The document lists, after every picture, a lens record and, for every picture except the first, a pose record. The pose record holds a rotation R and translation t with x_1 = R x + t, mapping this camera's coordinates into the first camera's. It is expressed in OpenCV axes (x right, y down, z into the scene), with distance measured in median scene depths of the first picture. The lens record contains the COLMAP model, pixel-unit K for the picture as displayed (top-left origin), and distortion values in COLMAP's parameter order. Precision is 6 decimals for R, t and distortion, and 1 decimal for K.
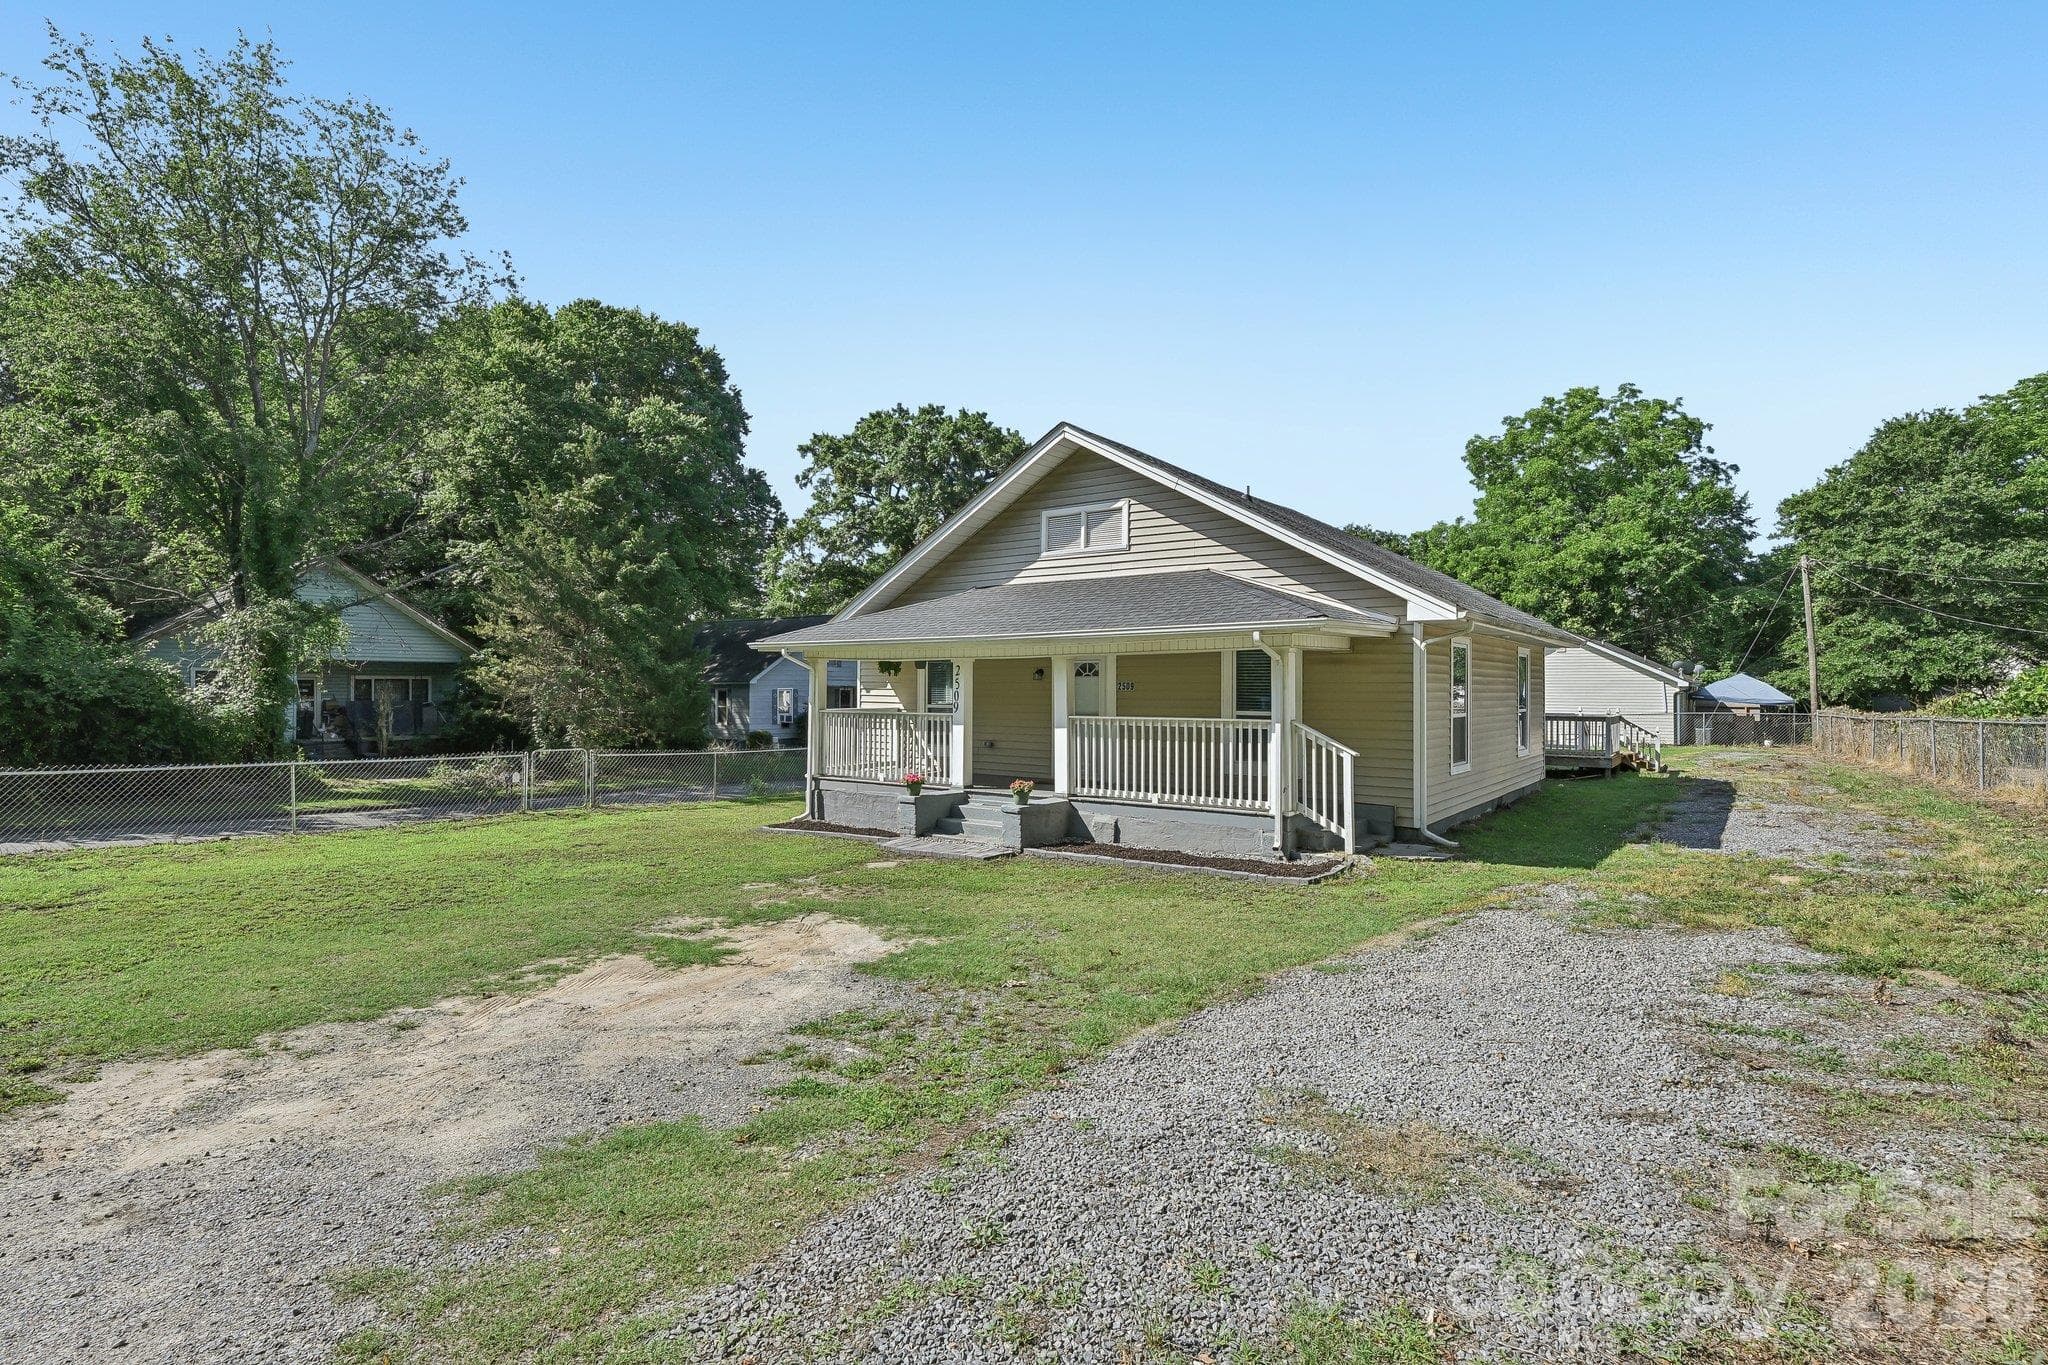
lens RADIAL K [[914.9, 0, 1084.3], [0, 914.9, 689.3], [0, 0, 1]] dist [-0.000056, 0.000175]
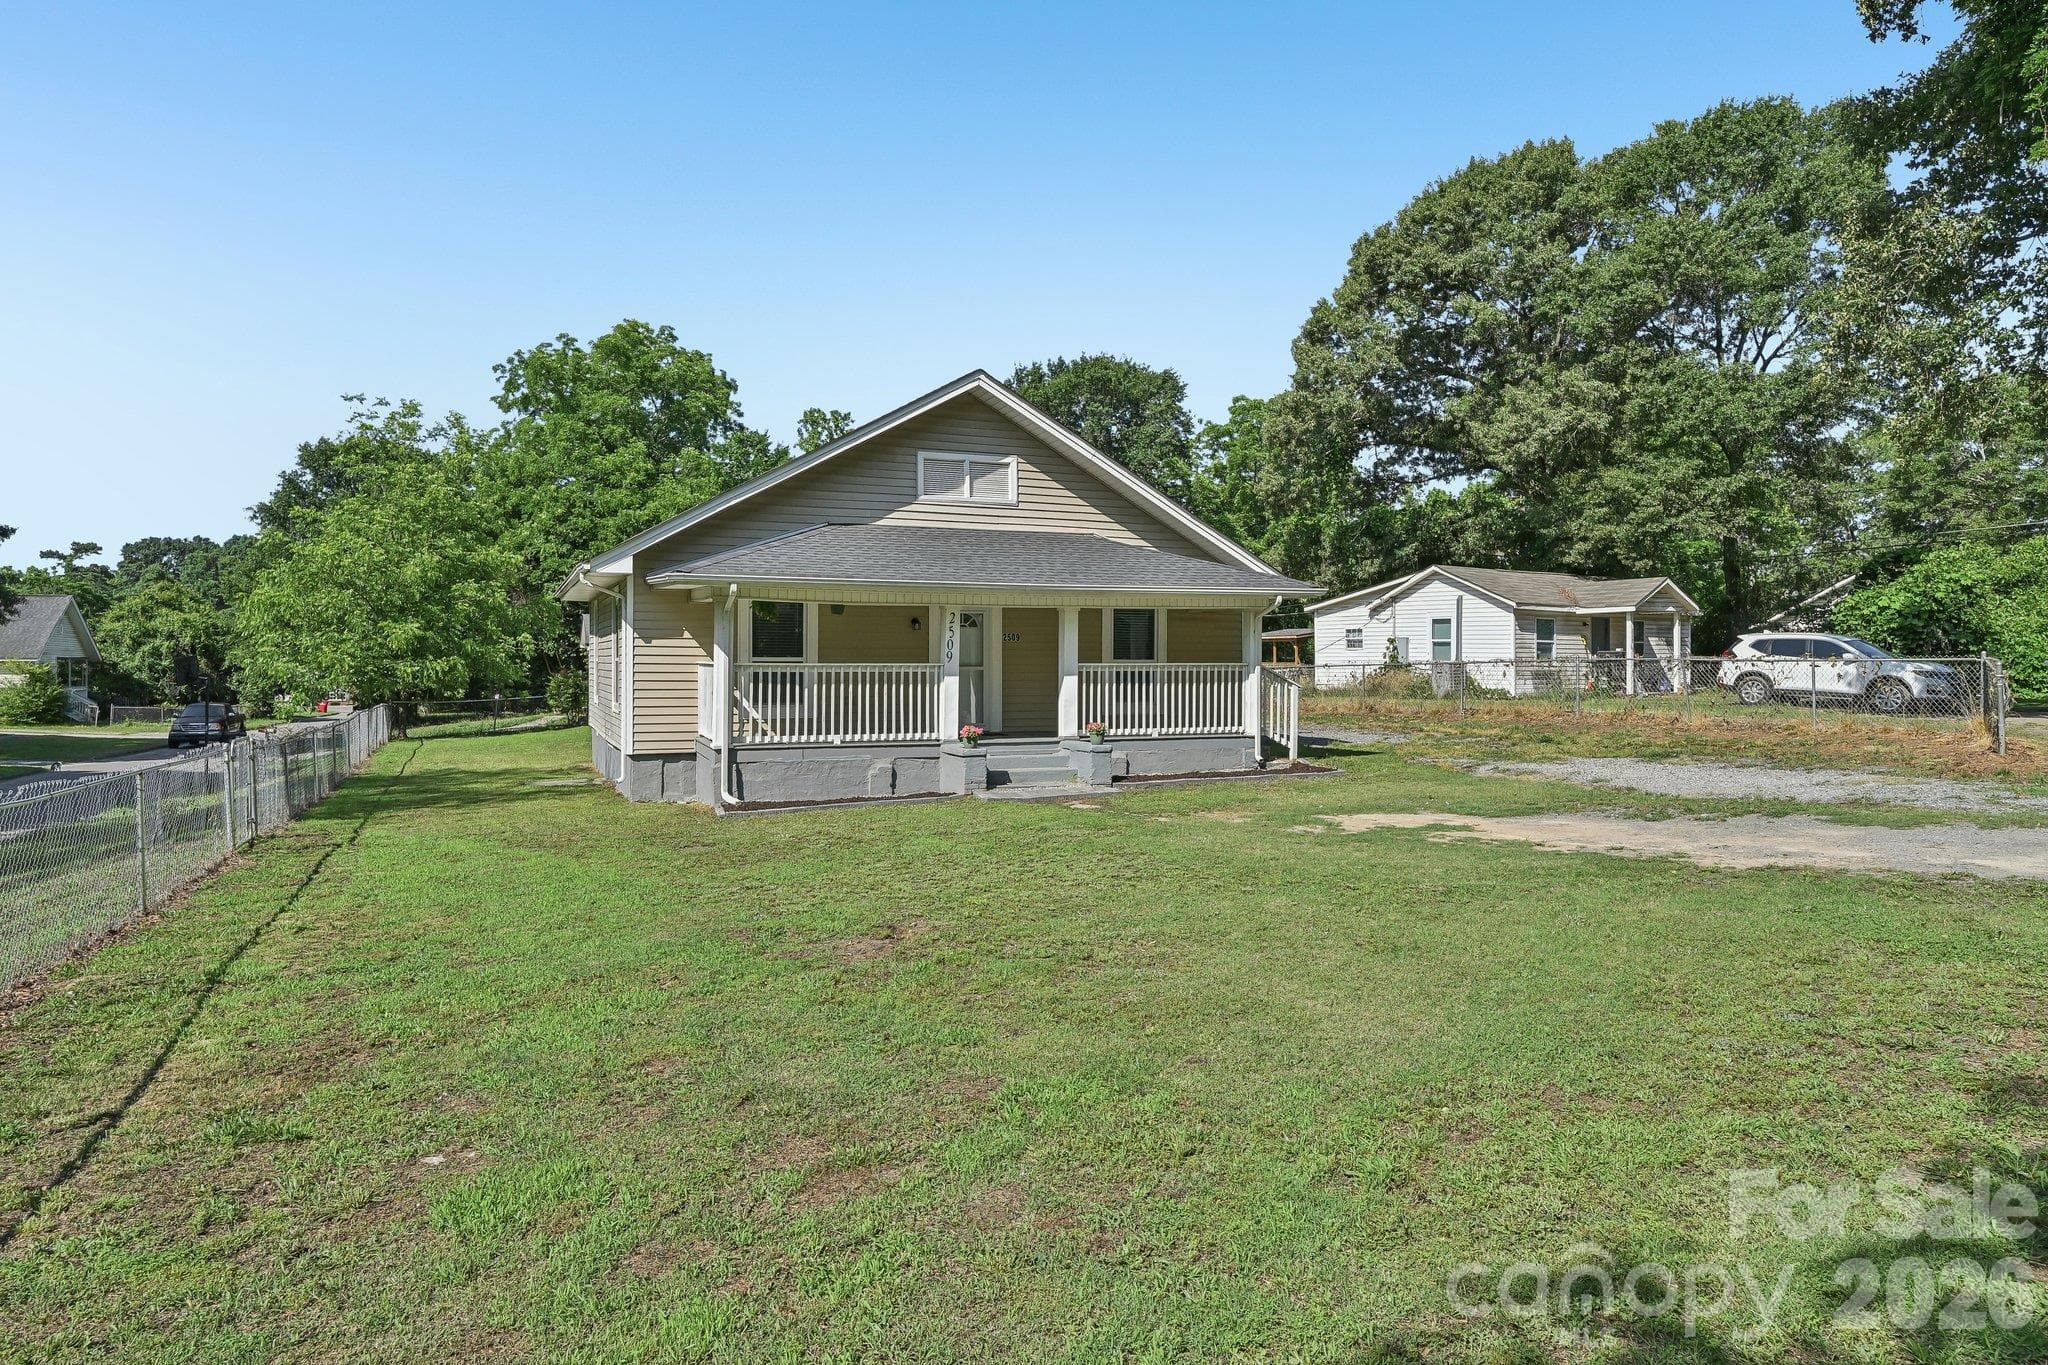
lens RADIAL K [[1145.6, 0, 987.4], [0, 1145.6, 675.1], [0, 0, 1]] dist [0.002807, -0.000599]
pose [[0.596836, -0.012500, 0.802266, -0.952929], [-0.000464, 0.999873, 0.015924, 0.017774], [-0.802363, -0.009876, 0.596754, 0.234237]]
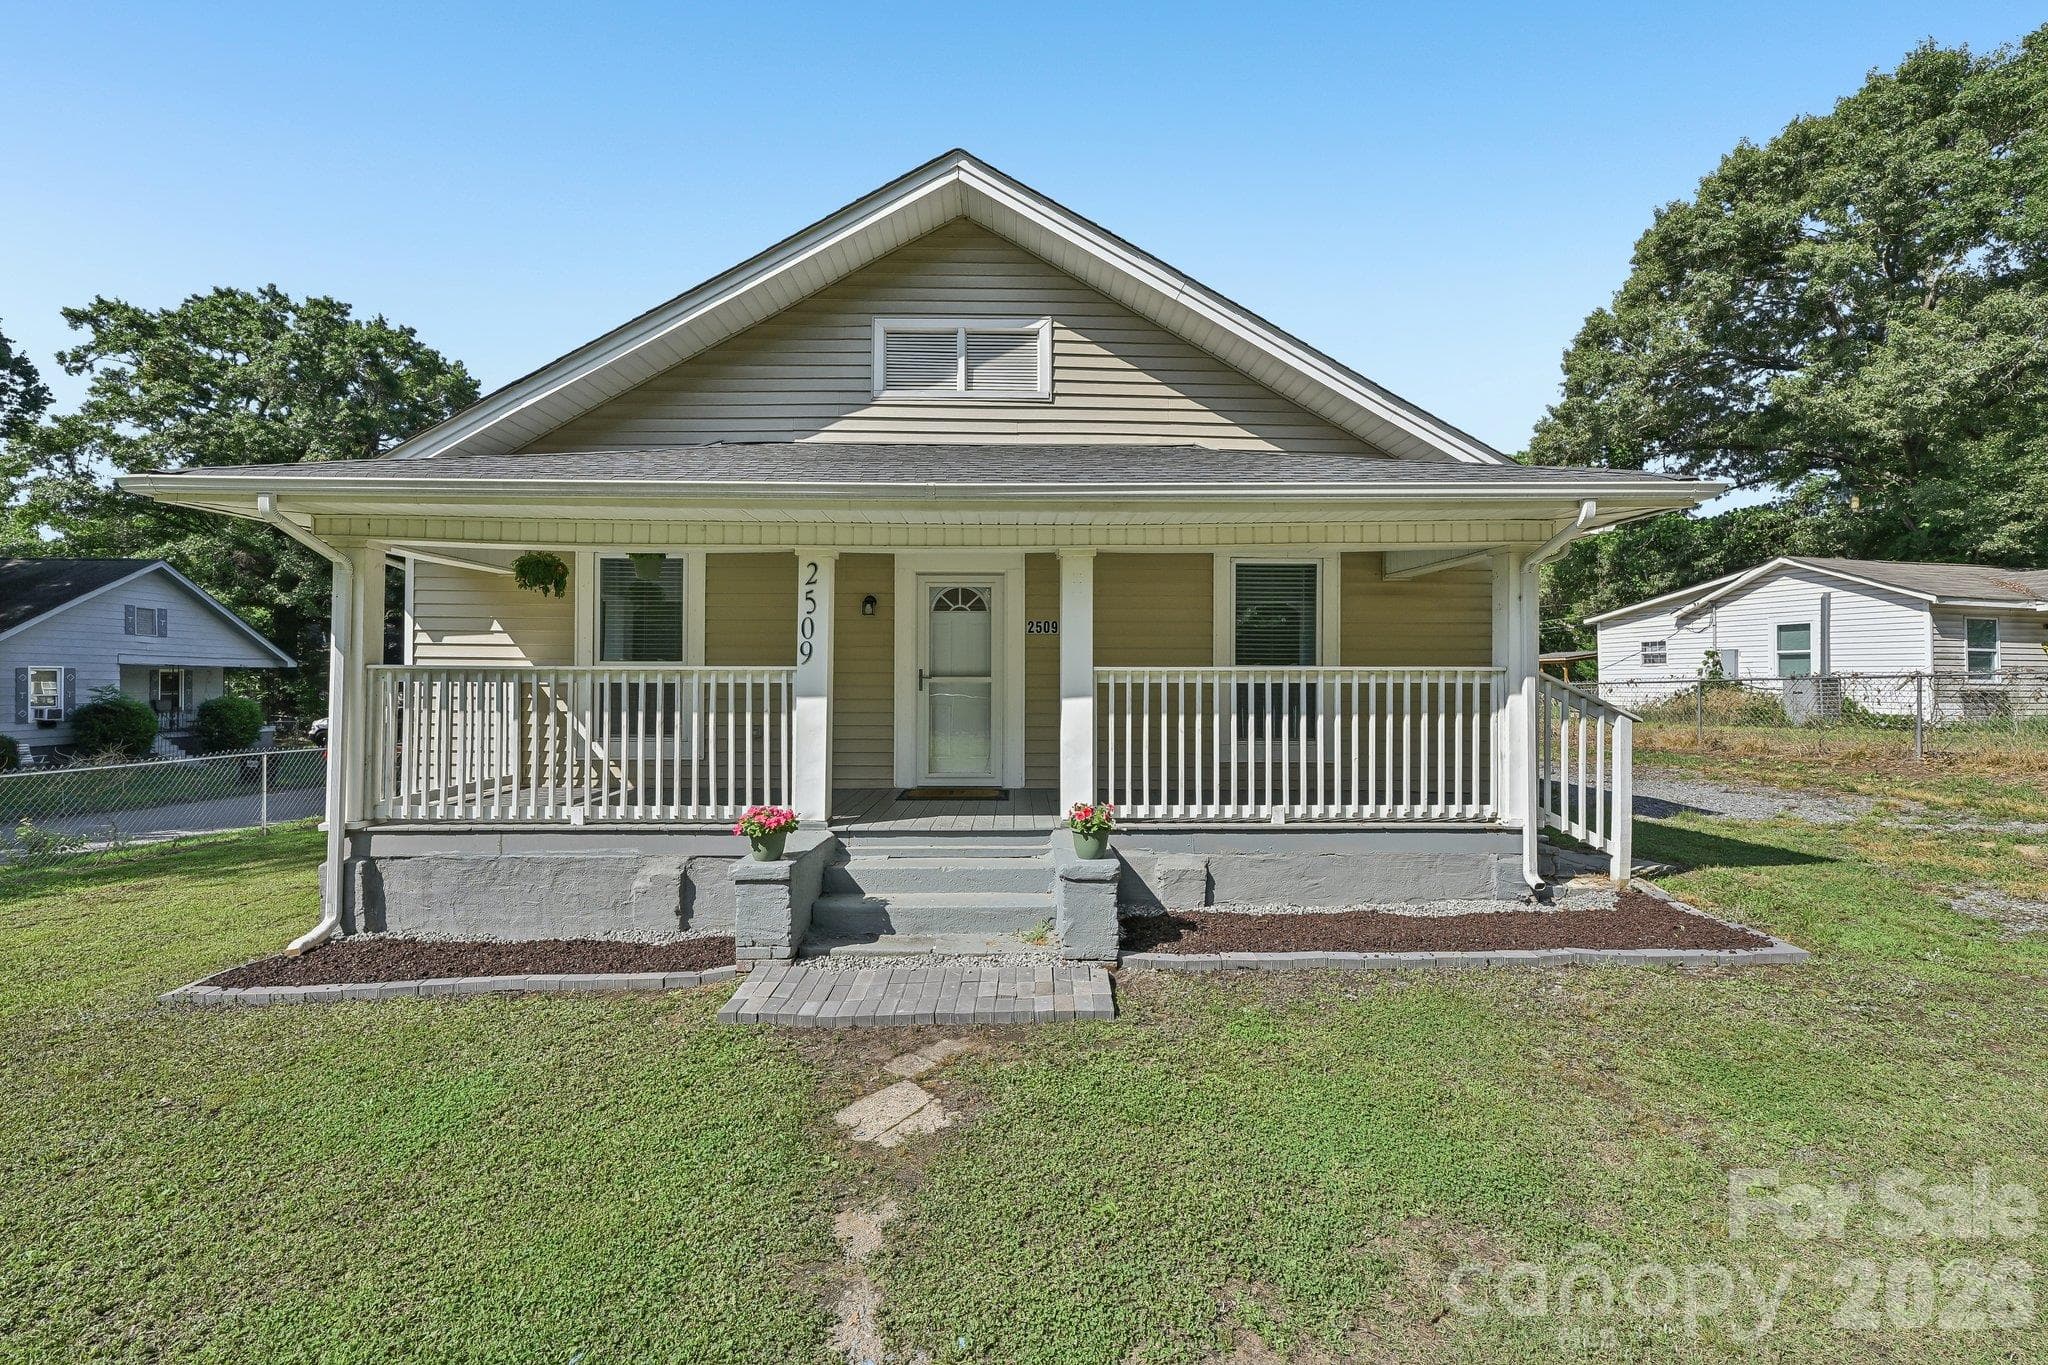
lens RADIAL K [[790.8, 0, 1023.2], [0, 790.8, 678.2], [0, 0, 1]] dist [0.000047, -0.000531]
pose [[0.826004, 0.001537, 0.563663, -0.246139], [0.000520, 0.999994, -0.003490, 0.030441], [-0.563665, 0.003176, 0.825998, 0.541986]]
